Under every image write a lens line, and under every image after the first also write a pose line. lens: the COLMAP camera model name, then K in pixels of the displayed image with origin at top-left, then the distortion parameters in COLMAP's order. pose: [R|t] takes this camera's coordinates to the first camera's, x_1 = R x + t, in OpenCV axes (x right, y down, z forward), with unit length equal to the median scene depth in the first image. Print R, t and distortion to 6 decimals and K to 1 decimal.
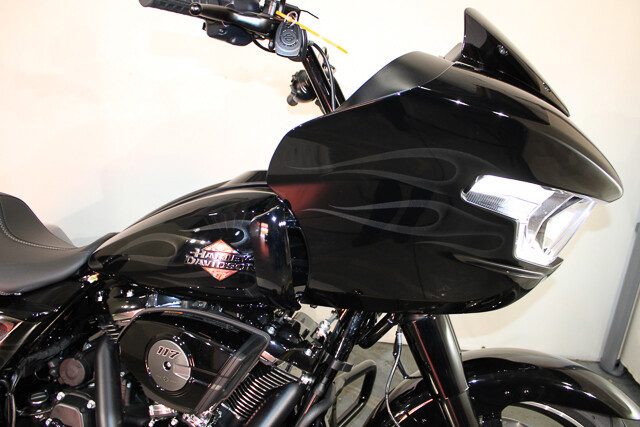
lens RADIAL K [[535.8, 0, 321.6], [0, 535.8, 199.8], [0, 0, 1]] dist [-0.164351, 0.140840]
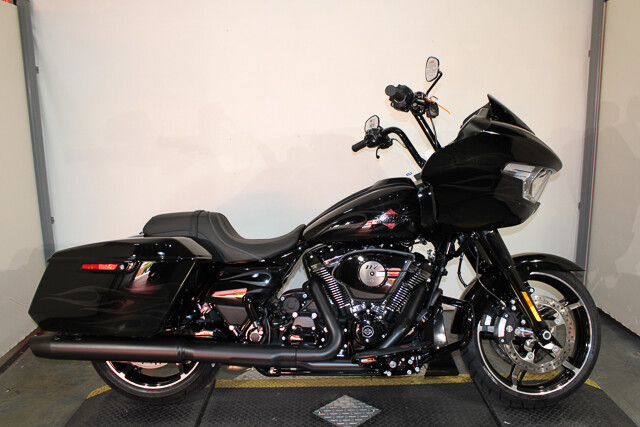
lens RADIAL K [[535.8, 0, 321.6], [0, 535.8, 199.8], [0, 0, 1]] dist [-0.164351, 0.140840]
pose [[0.986262, -0.112933, 0.120555, -0.751427], [0.123623, 0.988664, -0.085206, 0.197531], [-0.109566, 0.098939, 0.989043, -1.132327]]
